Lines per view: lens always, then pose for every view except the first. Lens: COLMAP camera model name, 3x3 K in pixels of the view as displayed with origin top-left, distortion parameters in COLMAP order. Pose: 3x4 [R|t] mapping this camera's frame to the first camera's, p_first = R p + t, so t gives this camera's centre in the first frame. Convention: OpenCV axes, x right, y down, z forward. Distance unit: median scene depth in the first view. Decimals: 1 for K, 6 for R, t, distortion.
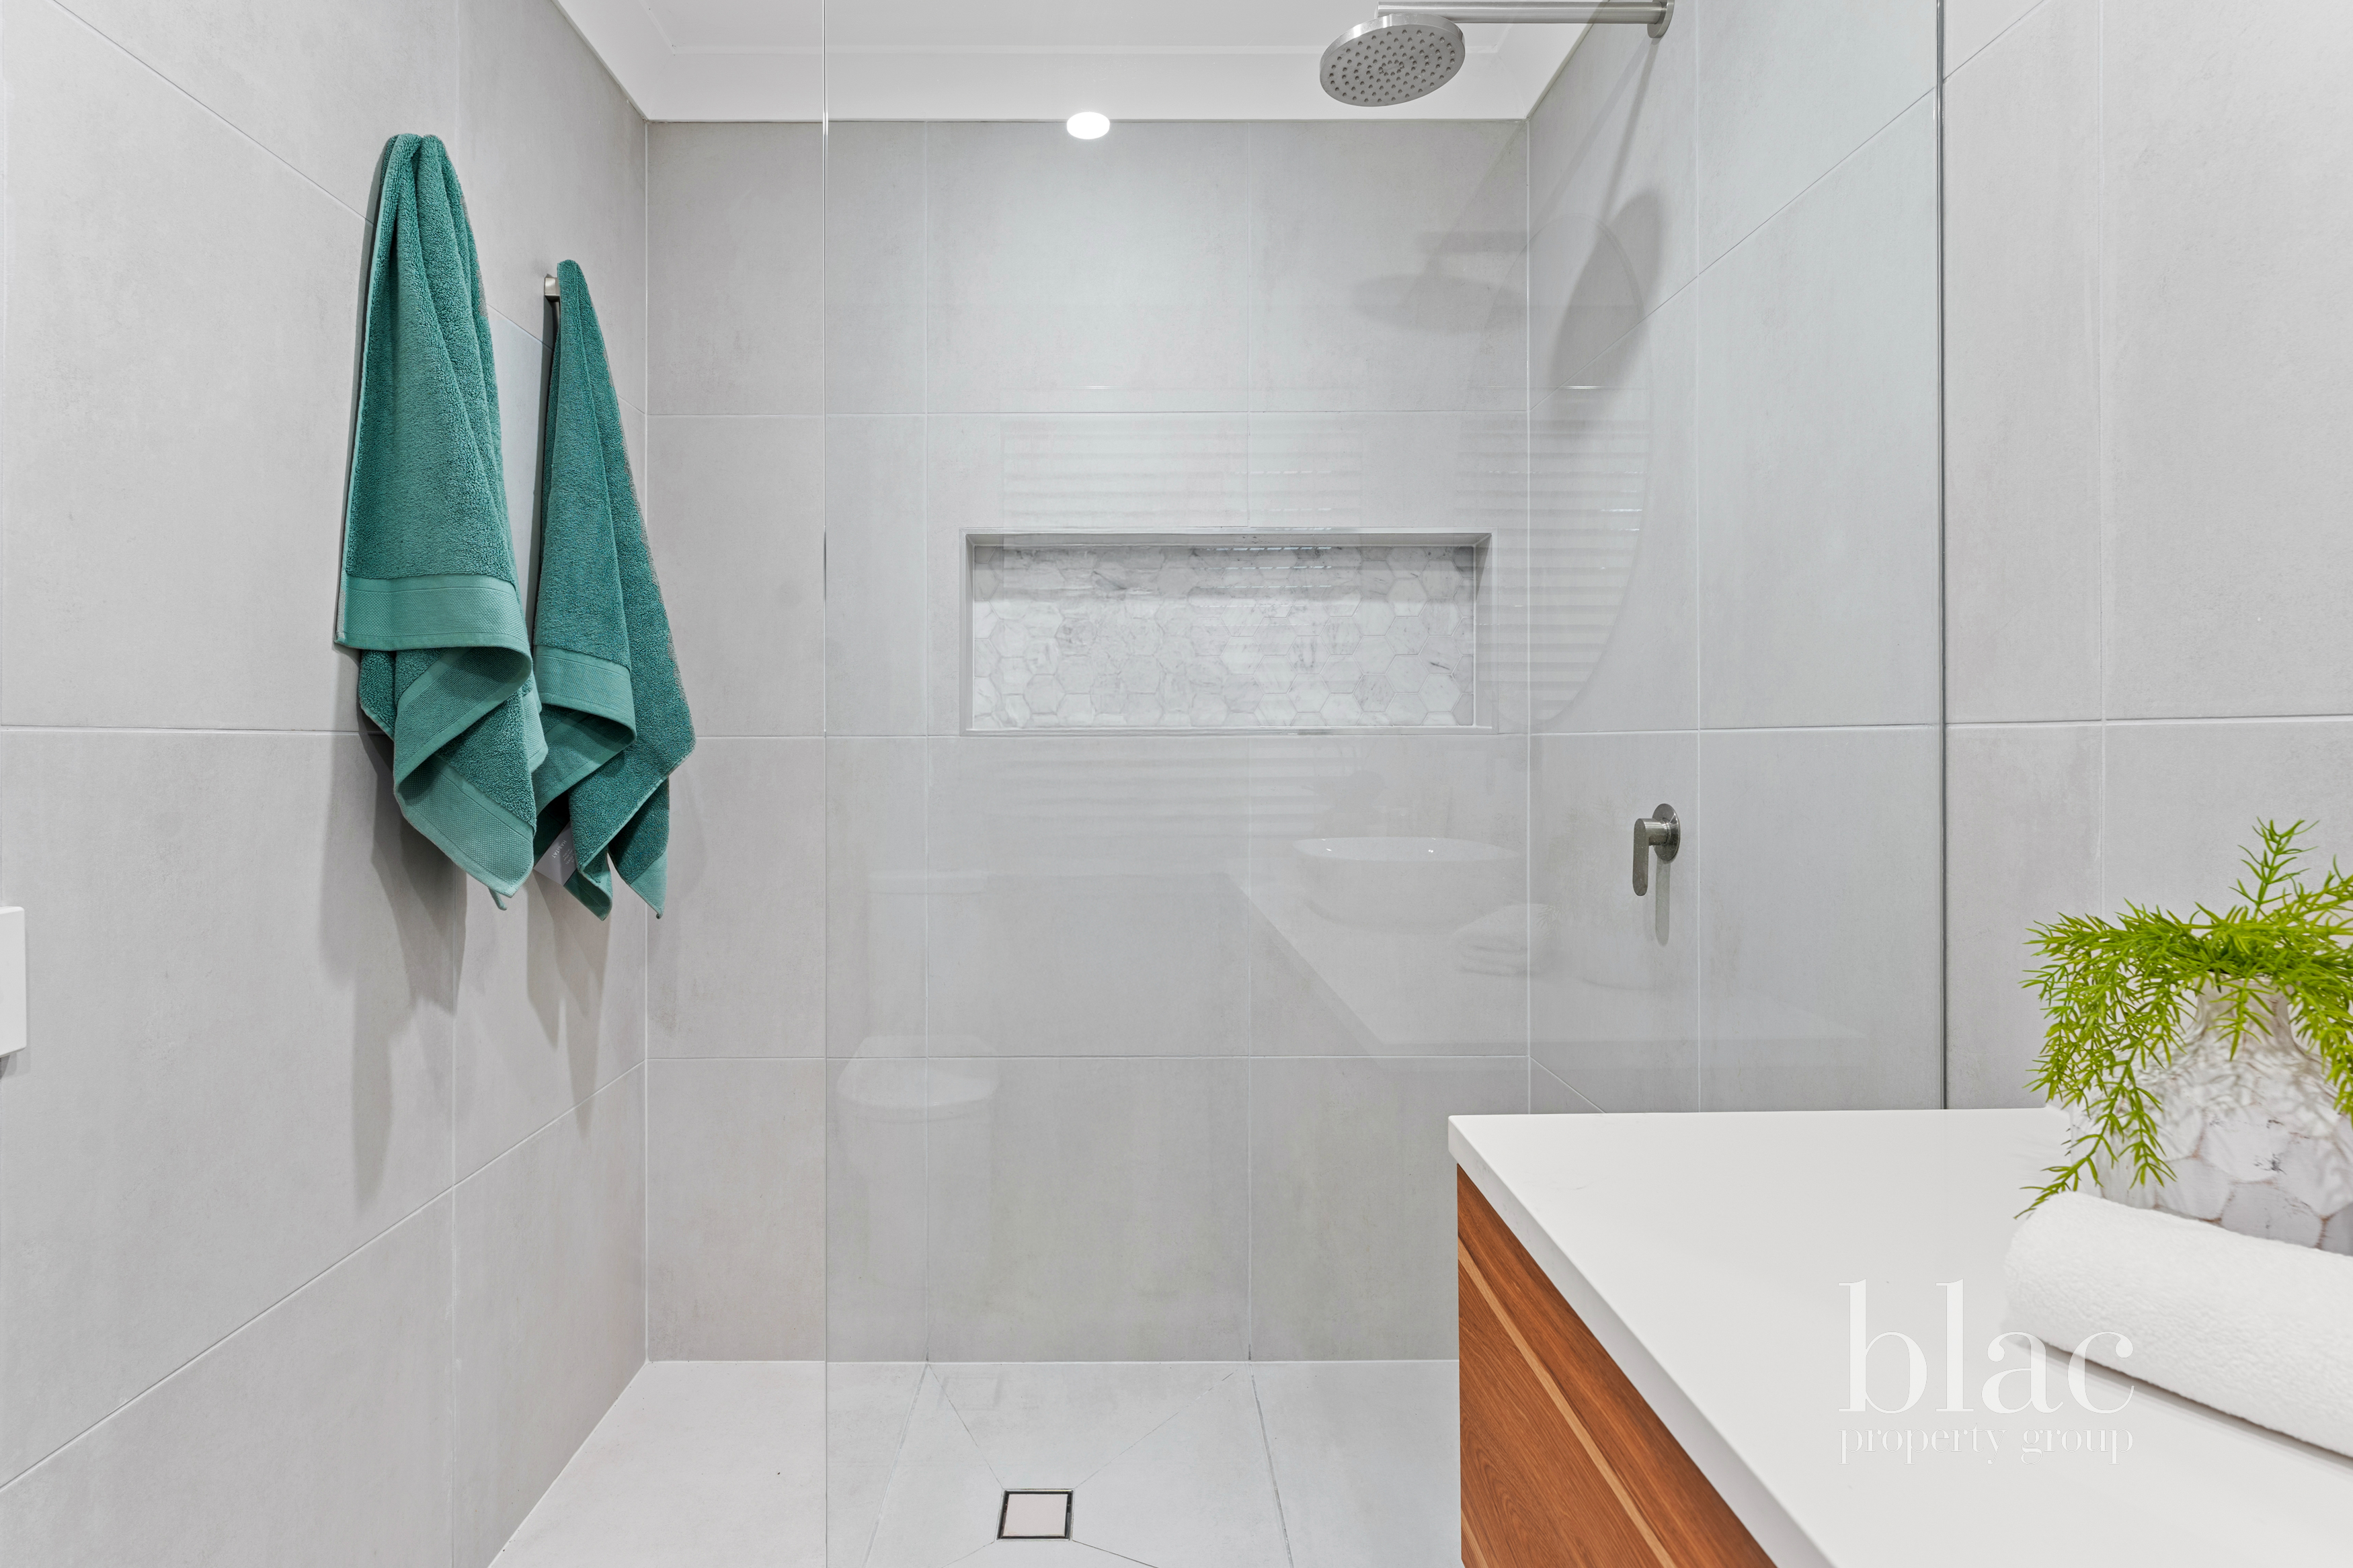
lens RADIAL K [[1113.3, 0, 1136.5], [0, 1113.3, 736.6], [0, 0, 1]] dist [-0.000430, -0.000067]
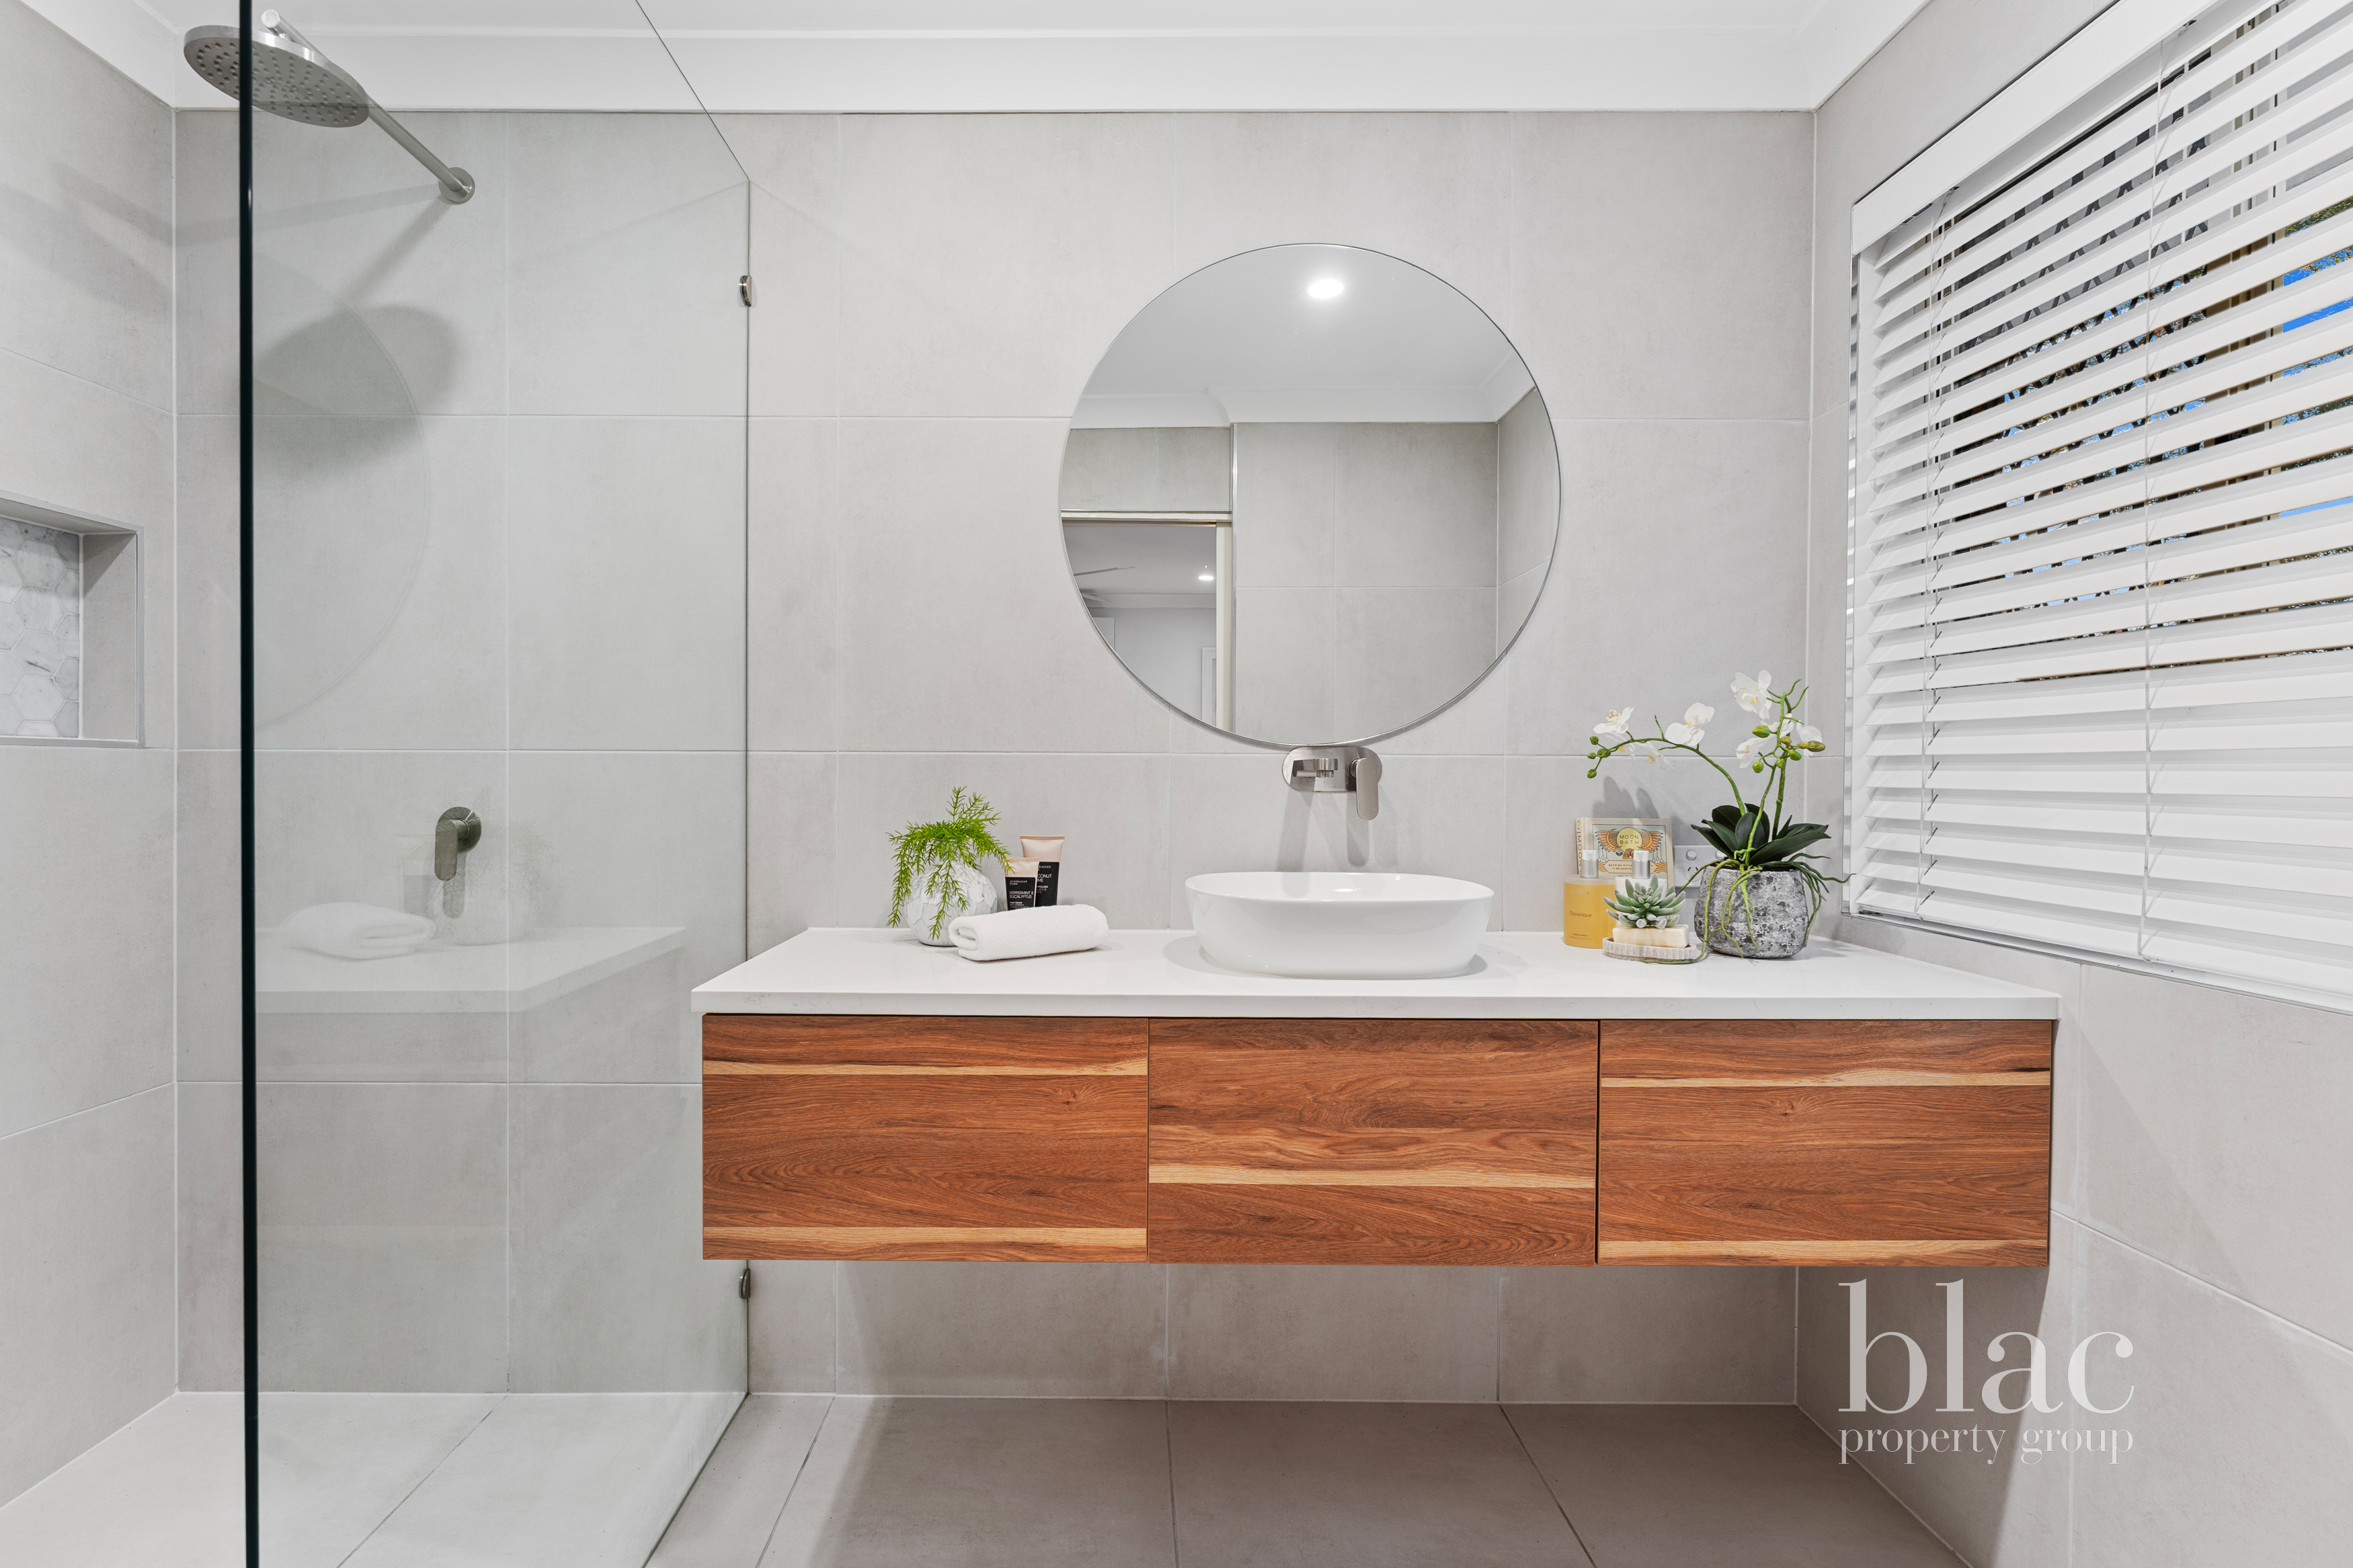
lens RADIAL K [[935.8, 0, 1168.7], [0, 935.8, 778.9], [0, 0, 1]] dist [-0.000470, 0.000315]
pose [[-0.002842, -0.007560, 0.999967, -0.452010], [-0.009794, 0.999924, 0.007532, 0.009025], [-0.999948, -0.009772, -0.002916, 0.137188]]
